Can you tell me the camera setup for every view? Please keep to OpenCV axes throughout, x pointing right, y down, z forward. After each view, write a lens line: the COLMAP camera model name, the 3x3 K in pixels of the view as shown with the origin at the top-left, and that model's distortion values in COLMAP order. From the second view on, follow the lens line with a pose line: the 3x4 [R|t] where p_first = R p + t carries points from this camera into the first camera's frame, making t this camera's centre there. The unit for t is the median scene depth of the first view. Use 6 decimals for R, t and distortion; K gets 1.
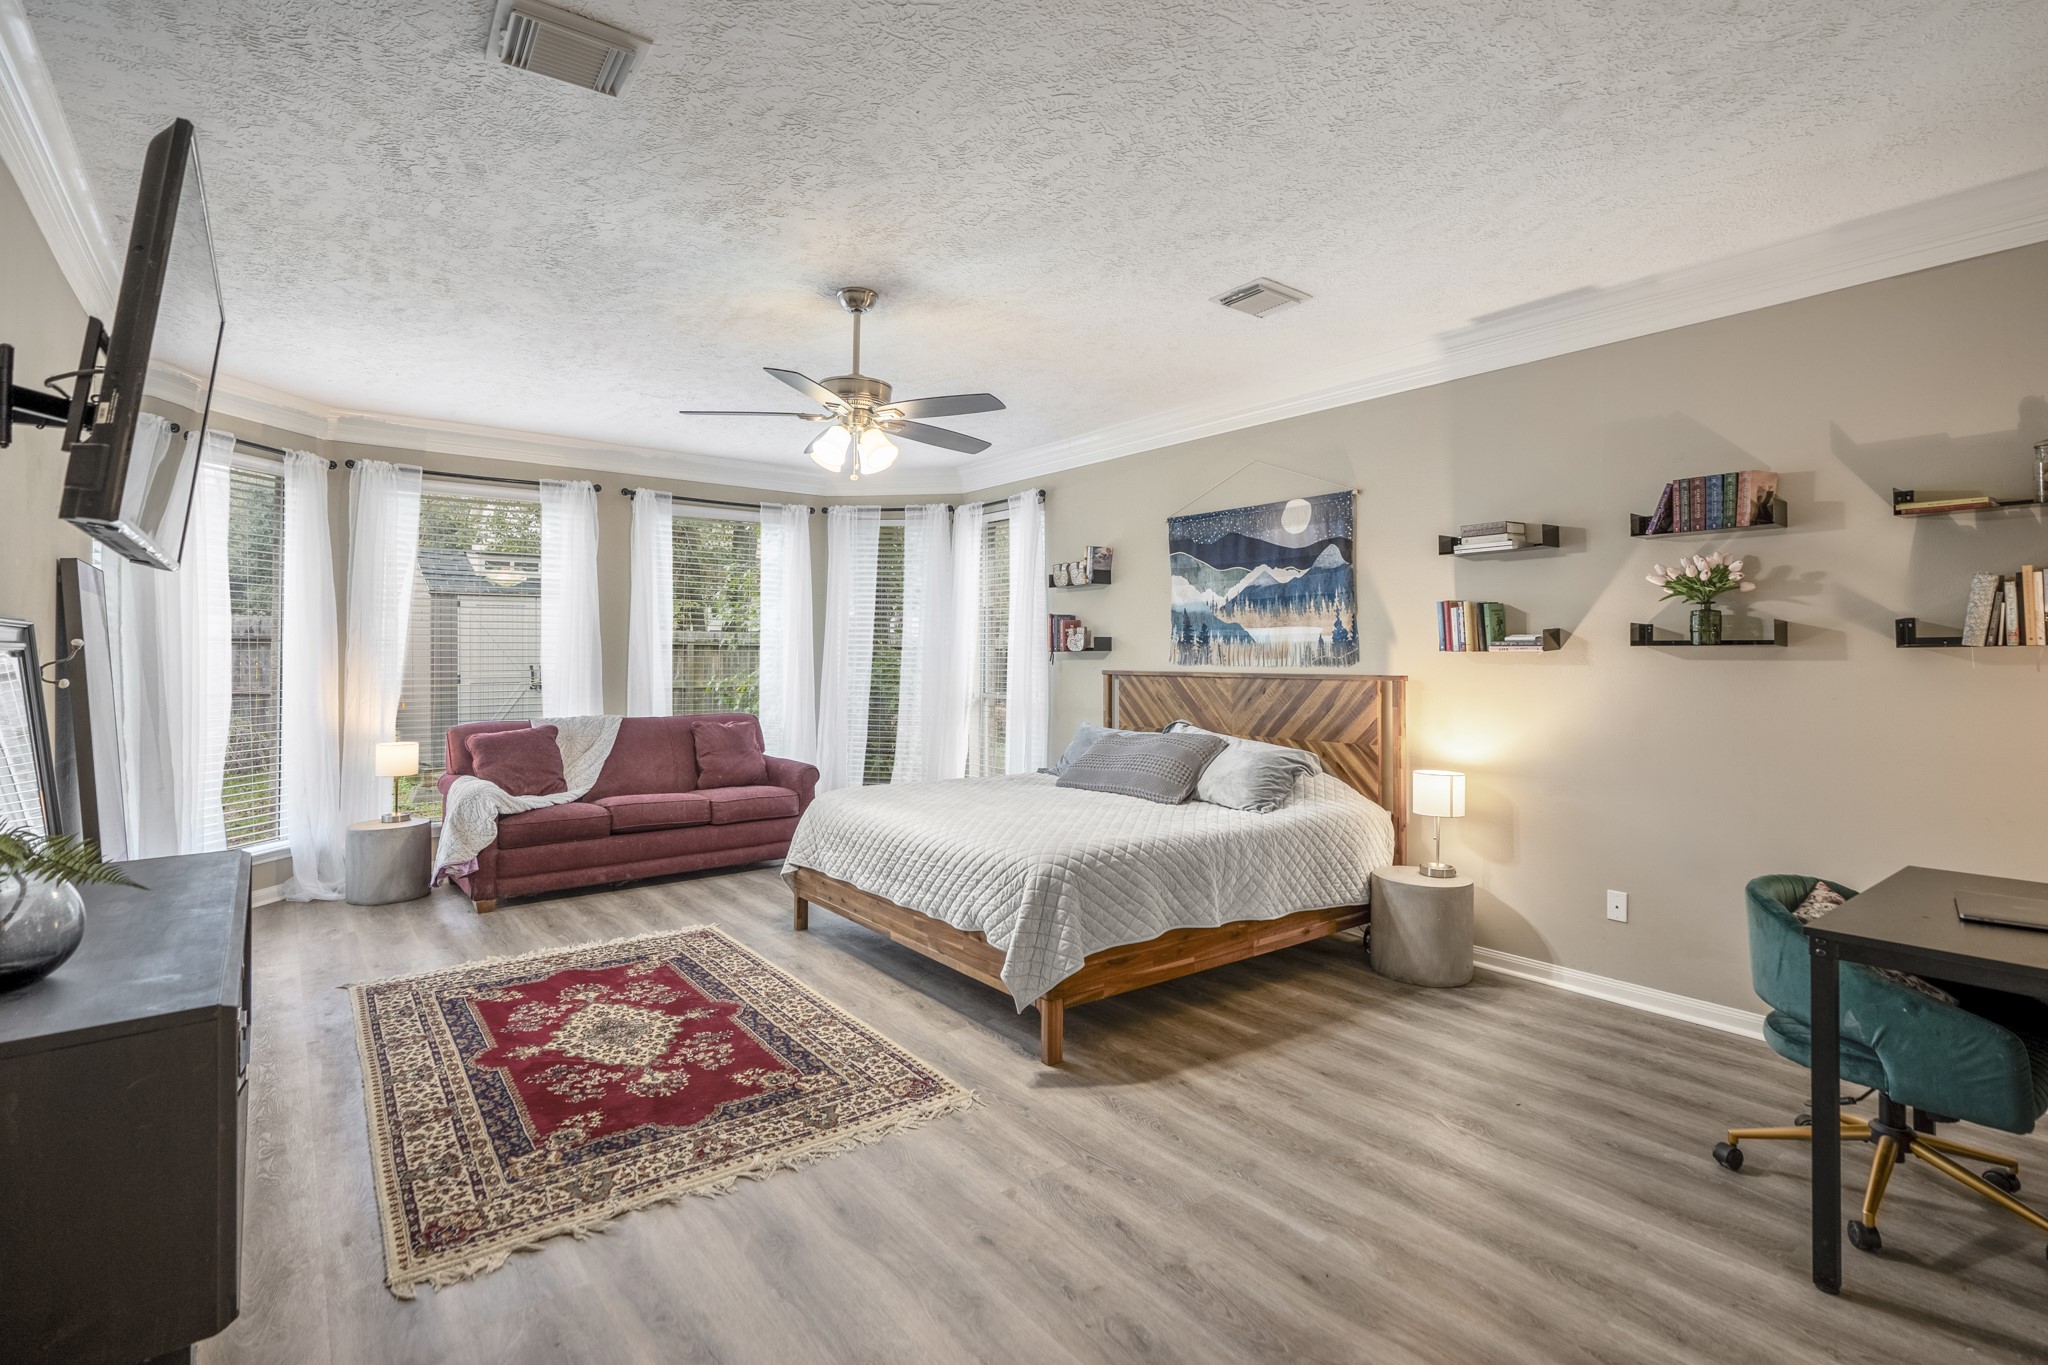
lens RADIAL K [[963.5, 0, 1013.0], [0, 963.5, 662.2], [0, 0, 1]] dist [-0.010027, 0.004362]
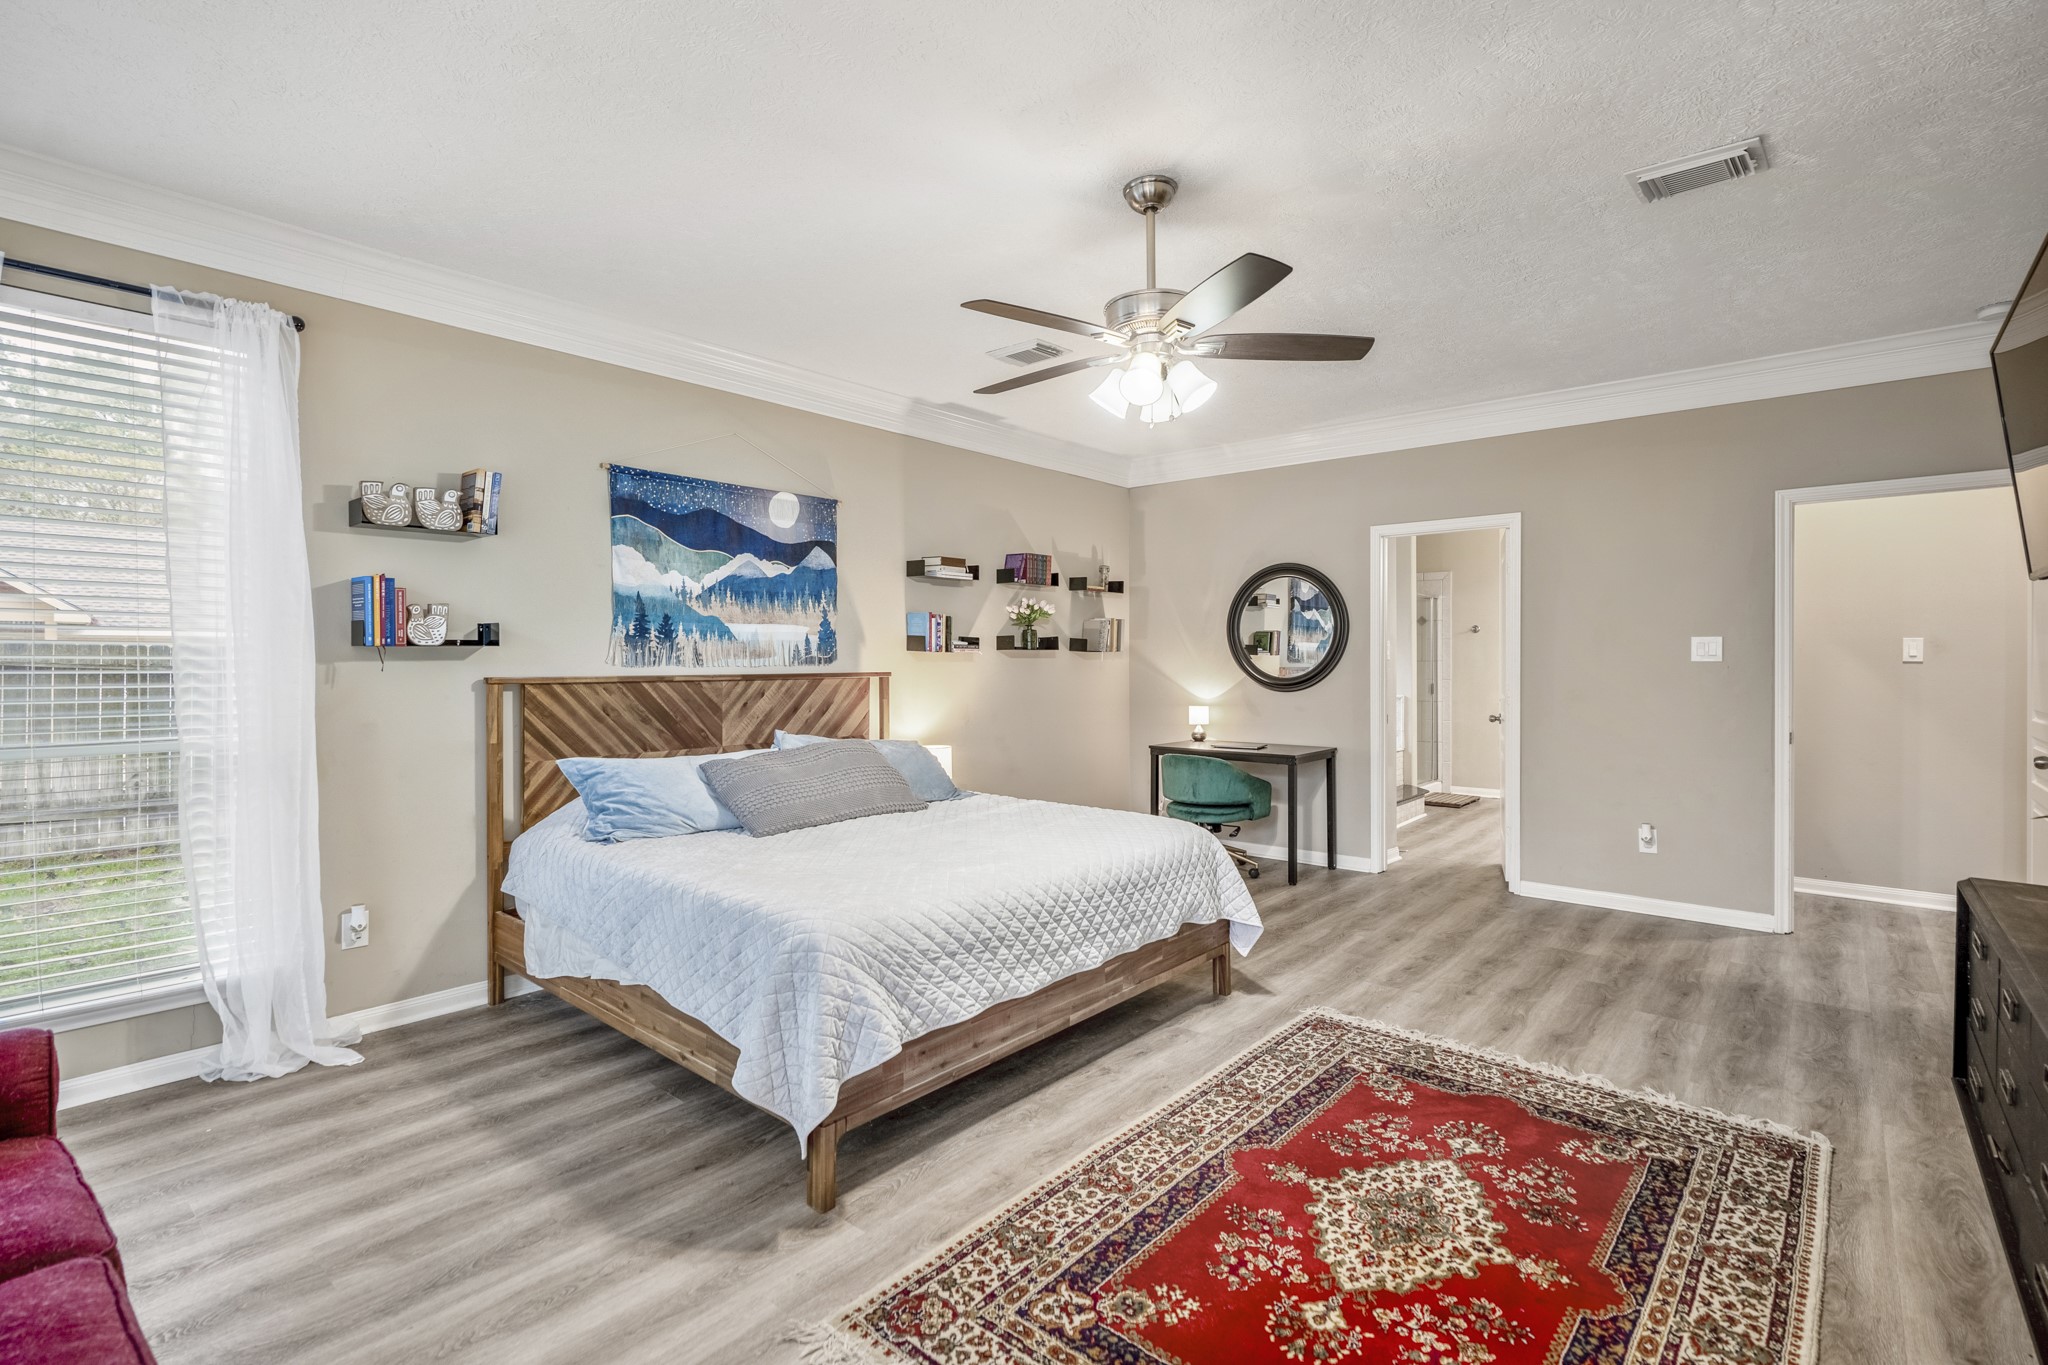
lens RADIAL K [[963.5, 0, 1010.9], [0, 963.5, 682.1], [0, 0, 1]] dist [-0.010027, 0.004362]
pose [[-0.206388, -0.025717, 0.978132, -0.918621], [0.006249, 0.999600, 0.027600, -0.005819], [-0.978450, 0.011809, -0.206144, 1.288836]]
